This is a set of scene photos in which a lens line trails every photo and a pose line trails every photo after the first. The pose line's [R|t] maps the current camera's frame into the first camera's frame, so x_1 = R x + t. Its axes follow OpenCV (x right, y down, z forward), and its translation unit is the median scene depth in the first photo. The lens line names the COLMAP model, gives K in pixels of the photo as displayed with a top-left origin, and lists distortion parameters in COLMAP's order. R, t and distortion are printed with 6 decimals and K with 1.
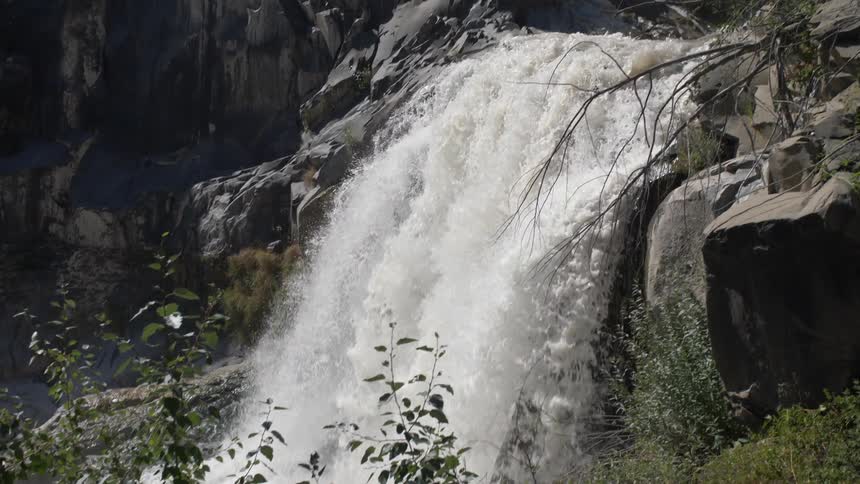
lens RADIAL K [[1035.4, 0, 430.0], [0, 1035.4, 242.0], [0, 0, 1]] dist [0.025777, 0.250166]
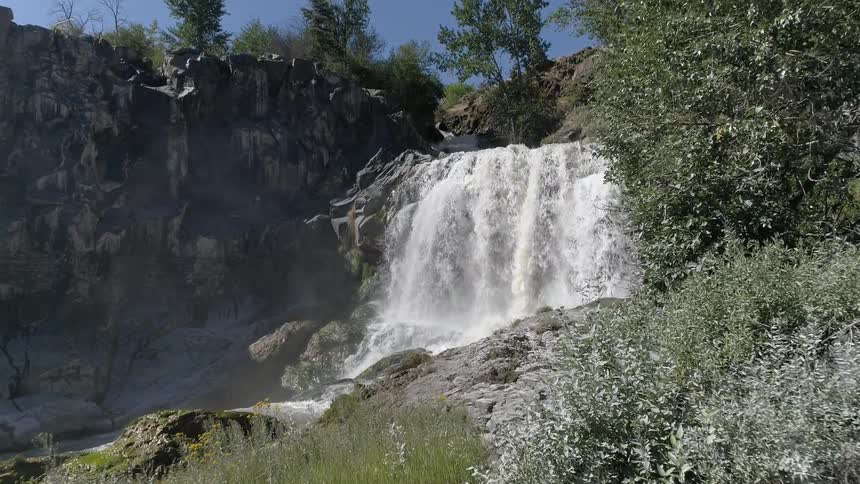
lens RADIAL K [[643.2, 0, 430.0], [0, 643.2, 242.0], [0, 0, 1]] dist [-0.000131, -0.002412]
pose [[0.815648, 0.008492, 0.578486, -0.653234], [0.092914, 0.984991, -0.145466, 0.179803], [-0.571039, 0.172398, 0.802617, -0.154162]]
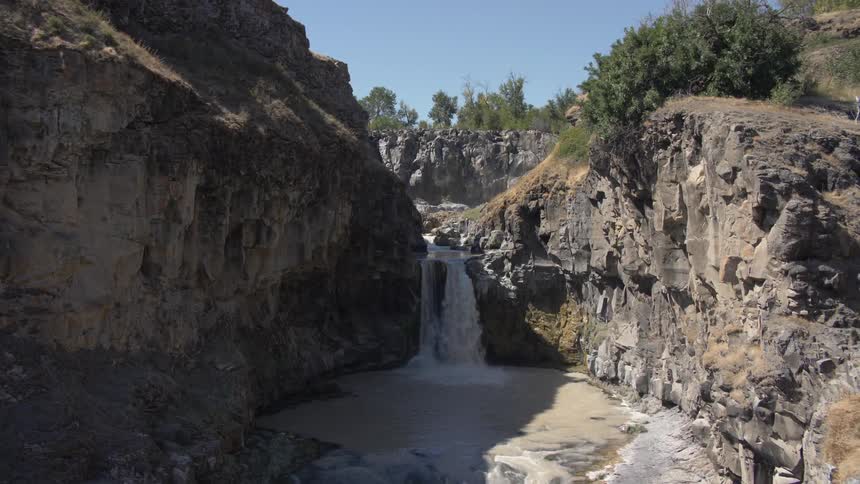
lens RADIAL K [[760.7, 0, 430.0], [0, 760.7, 242.0], [0, 0, 1]] dist [-0.018751, 0.006353]
pose [[0.992836, -0.011521, 0.118929, -1.542446], [0.021193, 0.996539, -0.080385, 0.805578], [-0.117591, 0.082329, 0.989644, -4.254479]]
